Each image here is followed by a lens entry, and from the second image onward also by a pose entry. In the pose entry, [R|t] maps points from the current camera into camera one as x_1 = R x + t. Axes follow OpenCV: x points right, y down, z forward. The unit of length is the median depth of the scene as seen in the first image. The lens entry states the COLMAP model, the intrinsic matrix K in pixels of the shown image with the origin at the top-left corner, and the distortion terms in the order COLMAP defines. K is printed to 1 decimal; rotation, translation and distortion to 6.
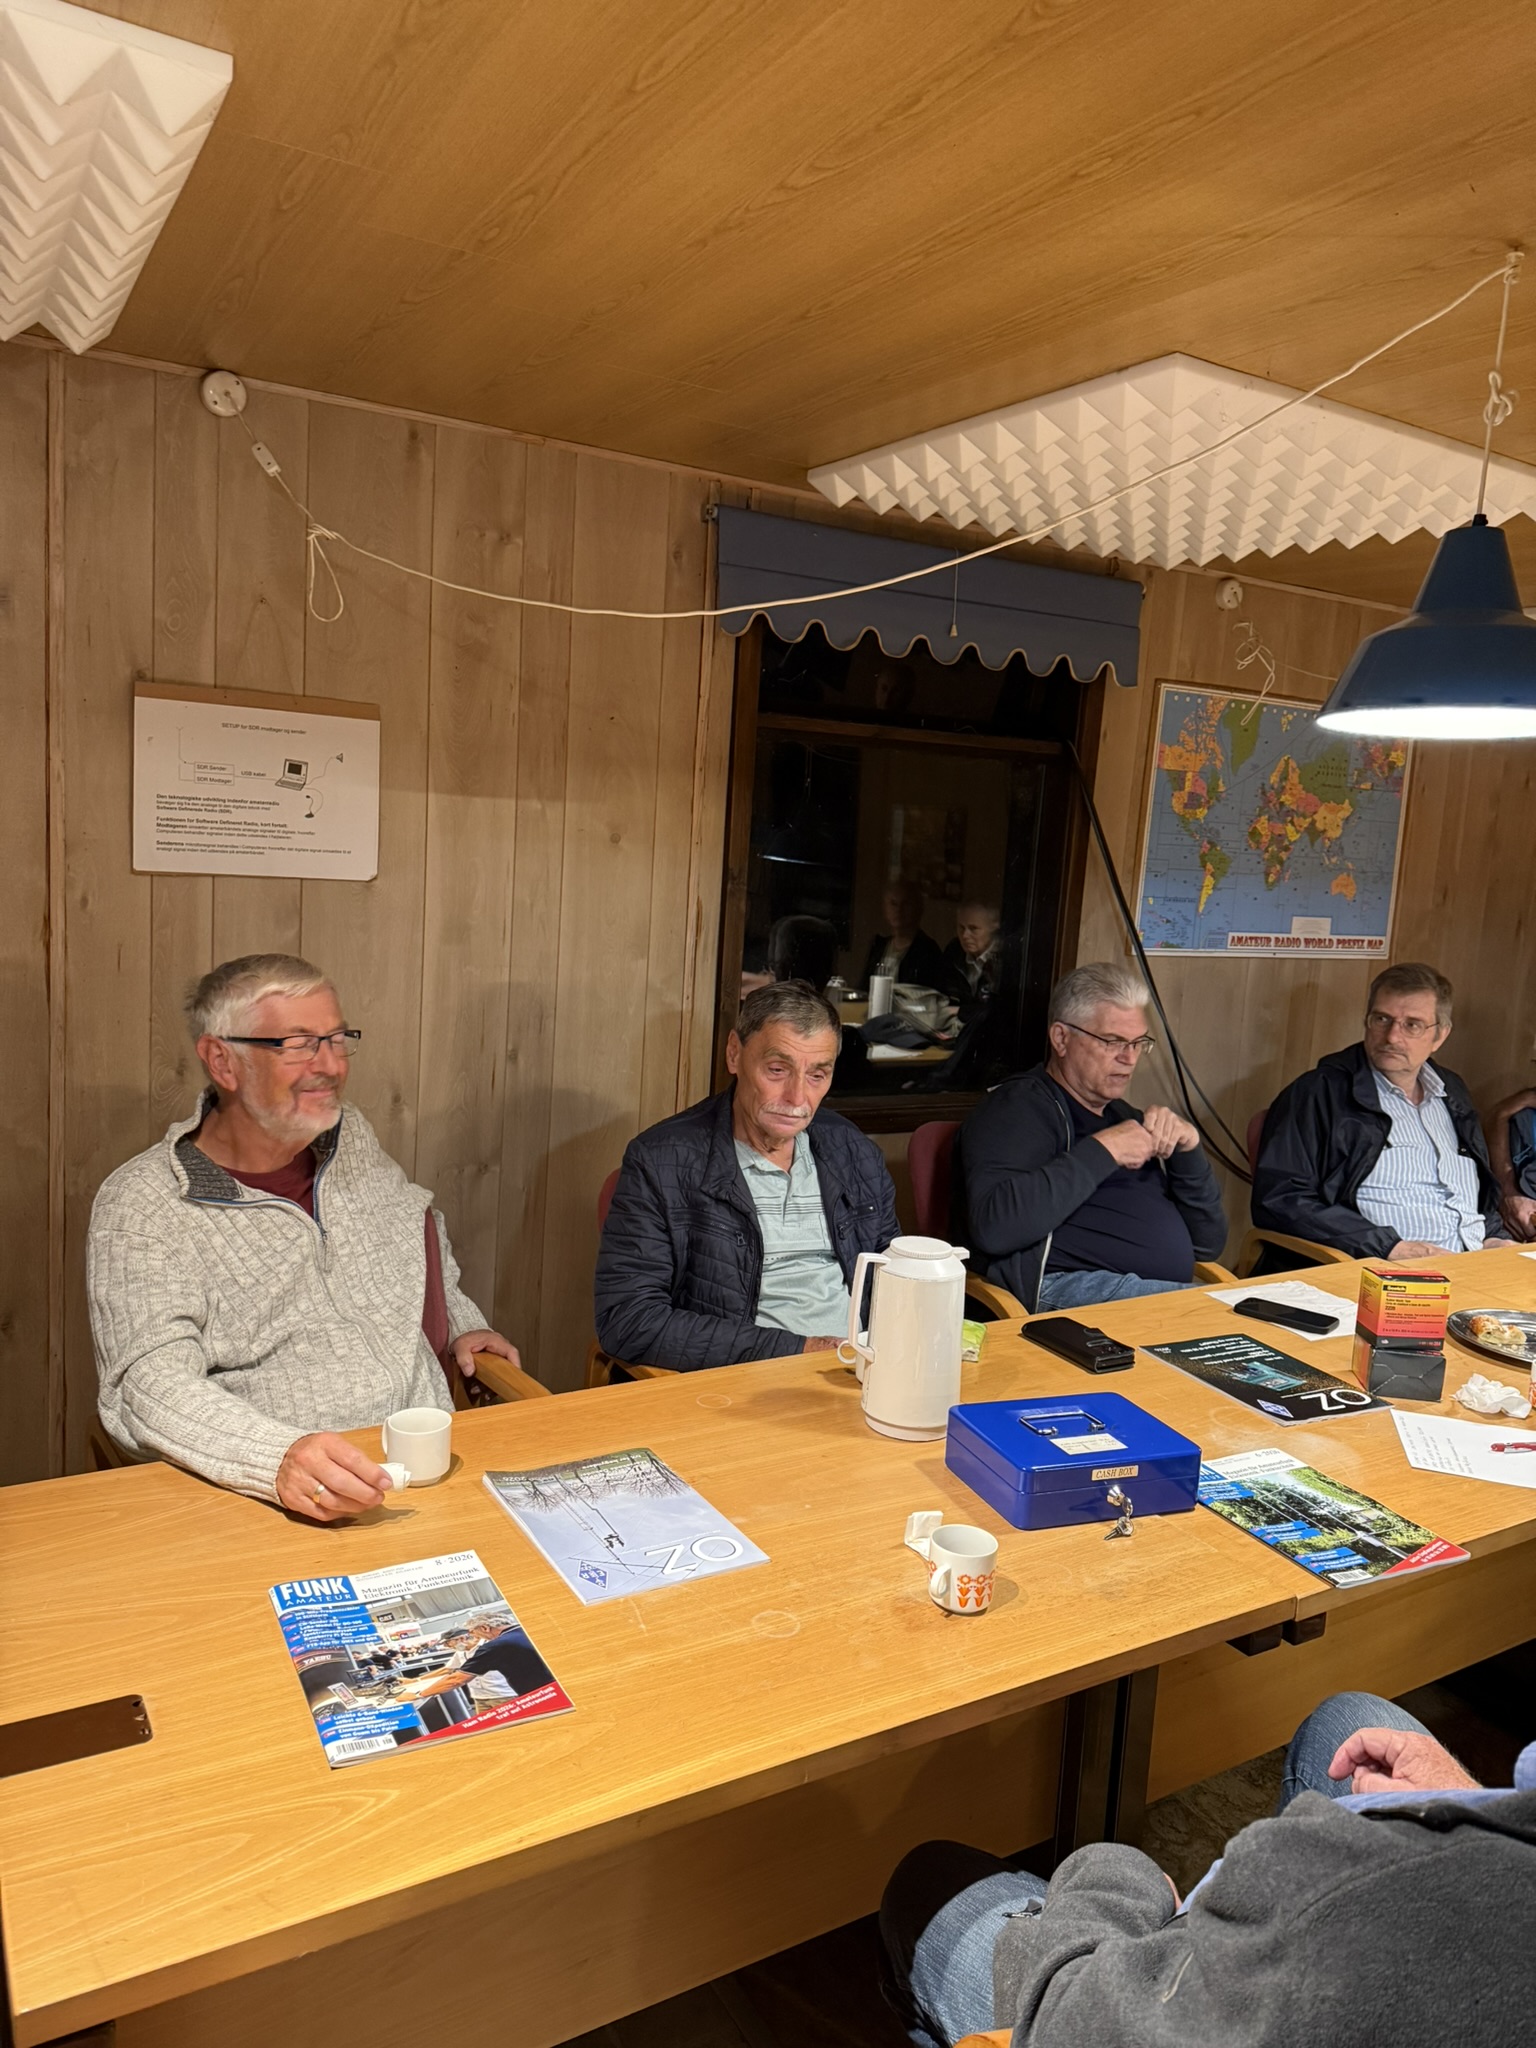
lens RADIAL K [[1443.3, 0, 781.2], [0, 1443.3, 1055.7], [0, 0, 1]] dist [0.039893, -0.057433]
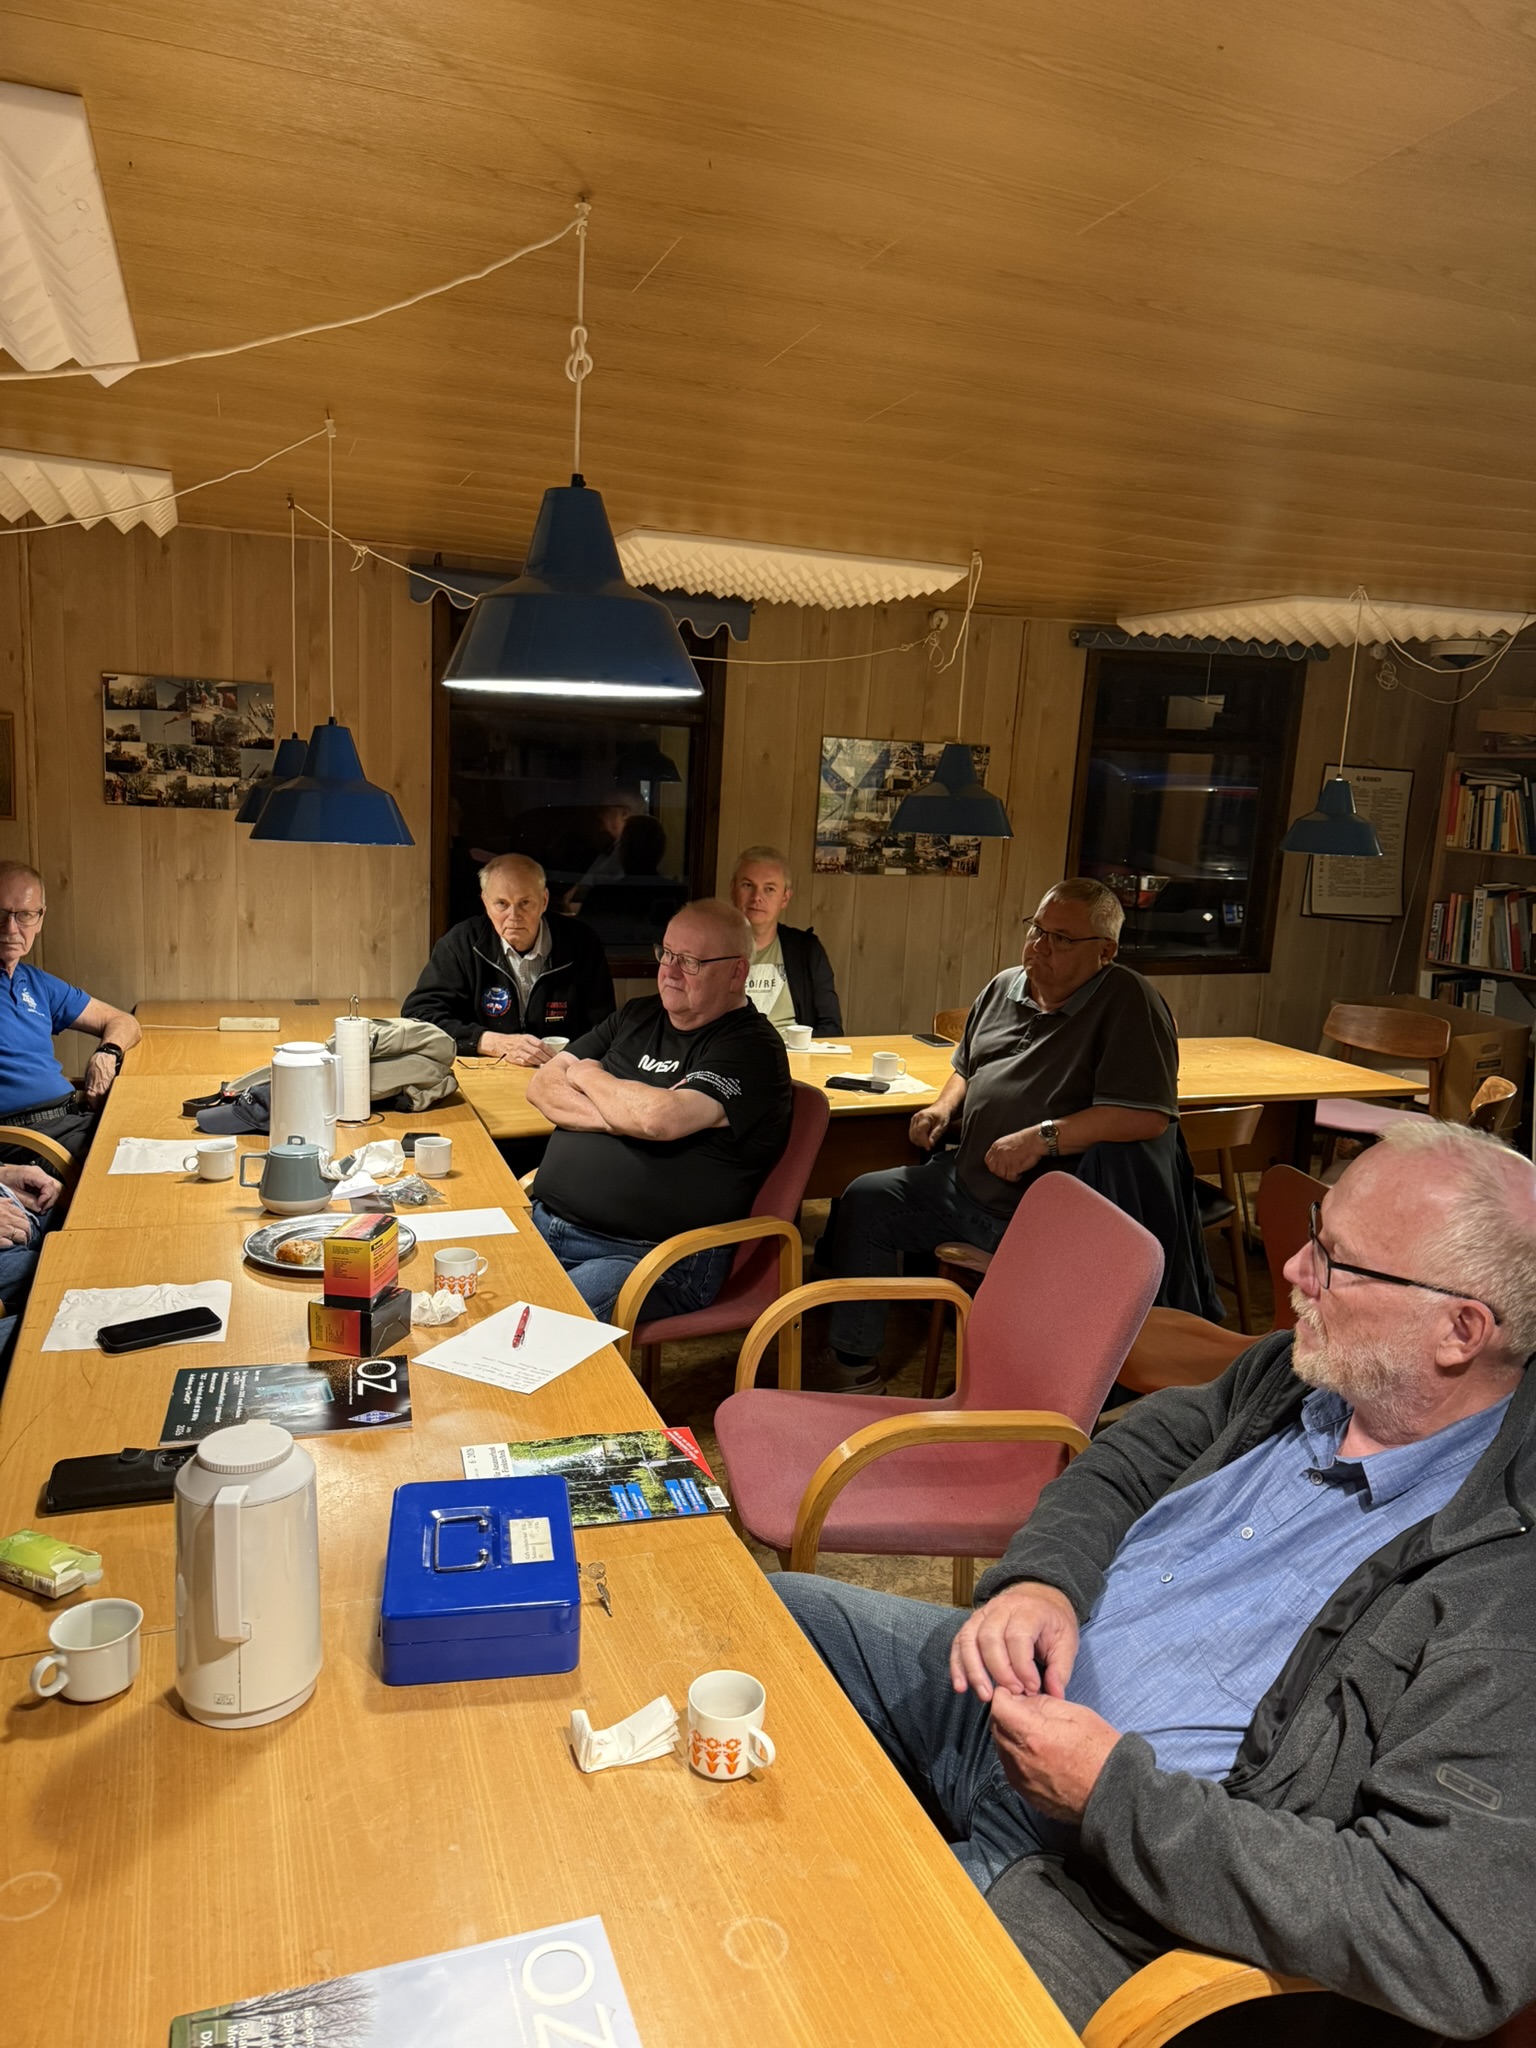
lens RADIAL K [[1443.3, 0, 754.7], [0, 1443.3, 1032.1], [0, 0, 1]] dist [0.039893, -0.057433]
pose [[0.180852, -0.231619, 0.955848, -0.311191], [0.106387, 0.970778, 0.215107, -0.116736], [-0.977739, 0.062787, 0.200209, 0.404524]]
